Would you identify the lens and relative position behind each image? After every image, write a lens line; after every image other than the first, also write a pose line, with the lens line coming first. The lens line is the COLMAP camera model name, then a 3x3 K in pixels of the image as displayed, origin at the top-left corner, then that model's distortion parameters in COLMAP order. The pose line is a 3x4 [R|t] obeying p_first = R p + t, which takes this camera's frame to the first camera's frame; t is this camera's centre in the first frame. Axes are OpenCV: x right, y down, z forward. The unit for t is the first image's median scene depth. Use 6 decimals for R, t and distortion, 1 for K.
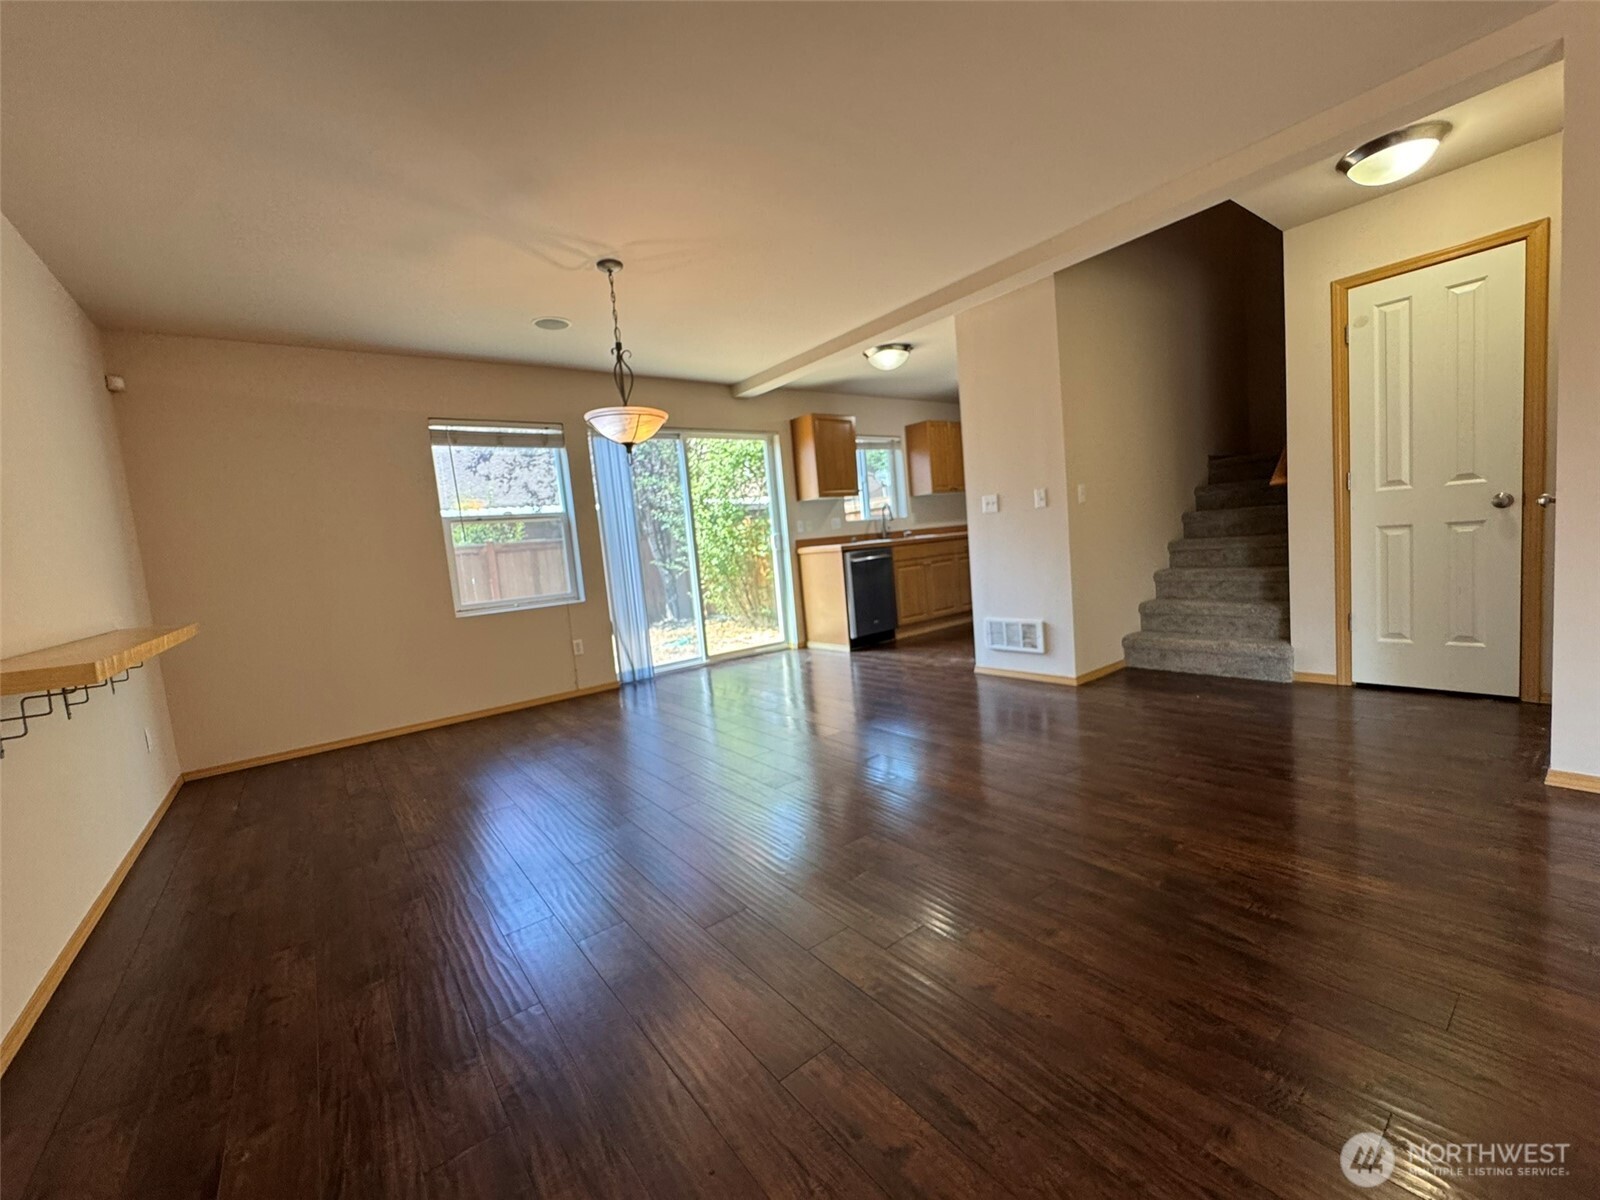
lens RADIAL K [[641.4, 0, 798.9], [0, 641.4, 601.6], [0, 0, 1]] dist [-0.007887, 0.001931]
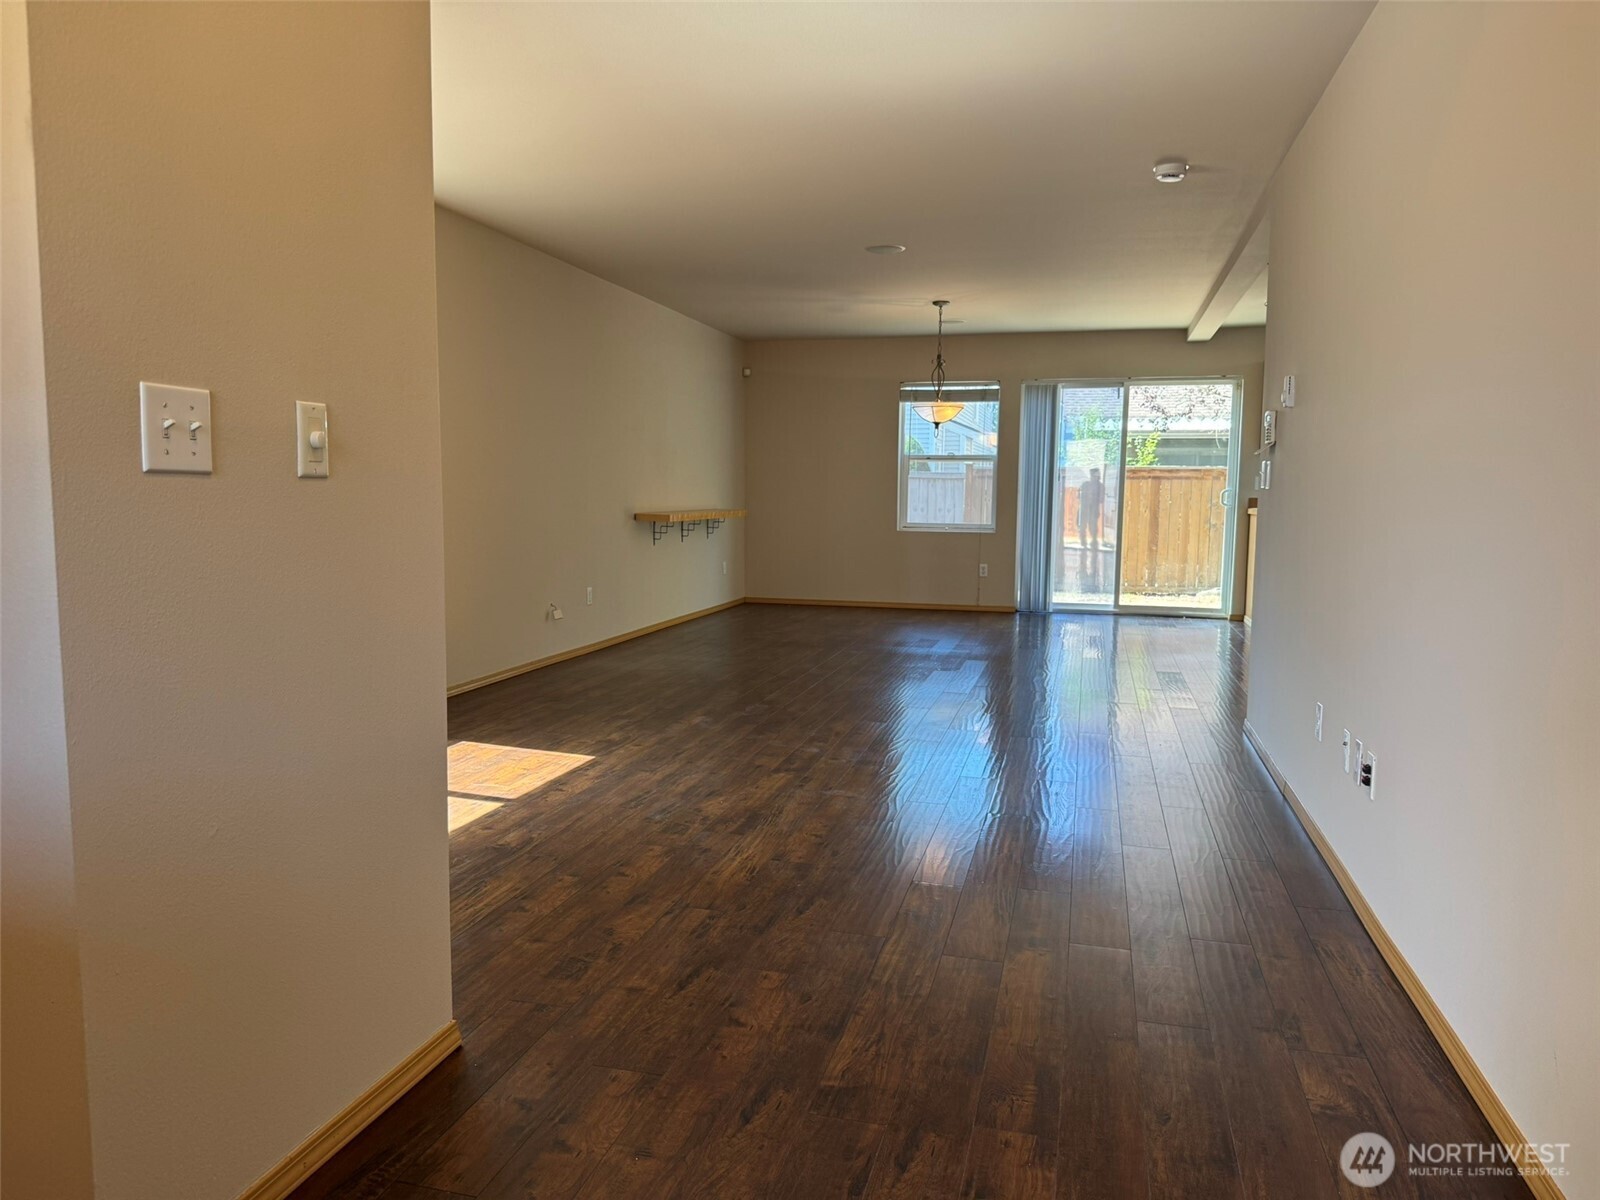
lens RADIAL K [[1127.4, 0, 793.3], [0, 1127.4, 602.6], [0, 0, 1]] dist [0.069017, -0.099614]
pose [[0.604899, 0.174456, -0.776957, 1.254704], [-0.139938, 0.983811, 0.111954, -0.062489], [0.783910, 0.041005, 0.619519, -0.662763]]
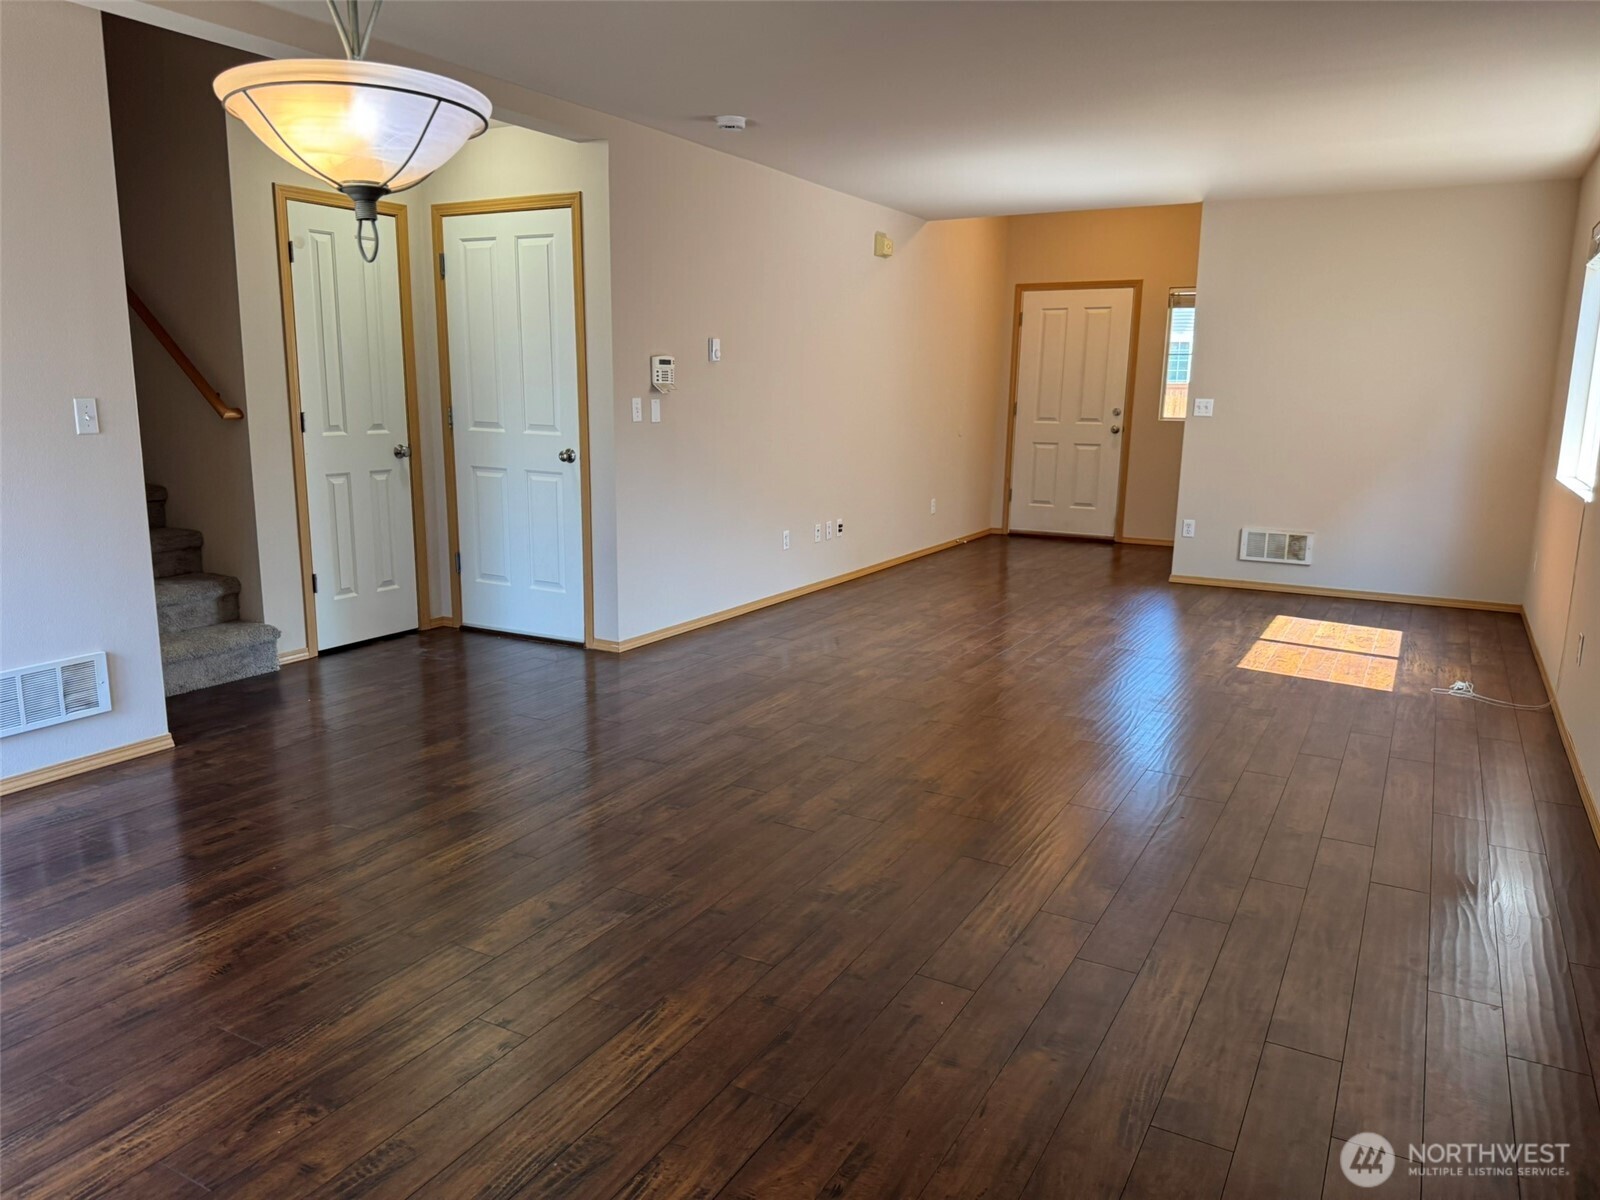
lens RADIAL K [[1127.4, 0, 797.7], [0, 1127.4, 604.9], [0, 0, 1]] dist [0.069017, -0.099614]
pose [[-0.391971, -0.094658, 0.915095, -0.671623], [0.111344, 0.982499, 0.149323, -0.080145], [-0.913215, 0.160421, -0.374572, 0.800512]]
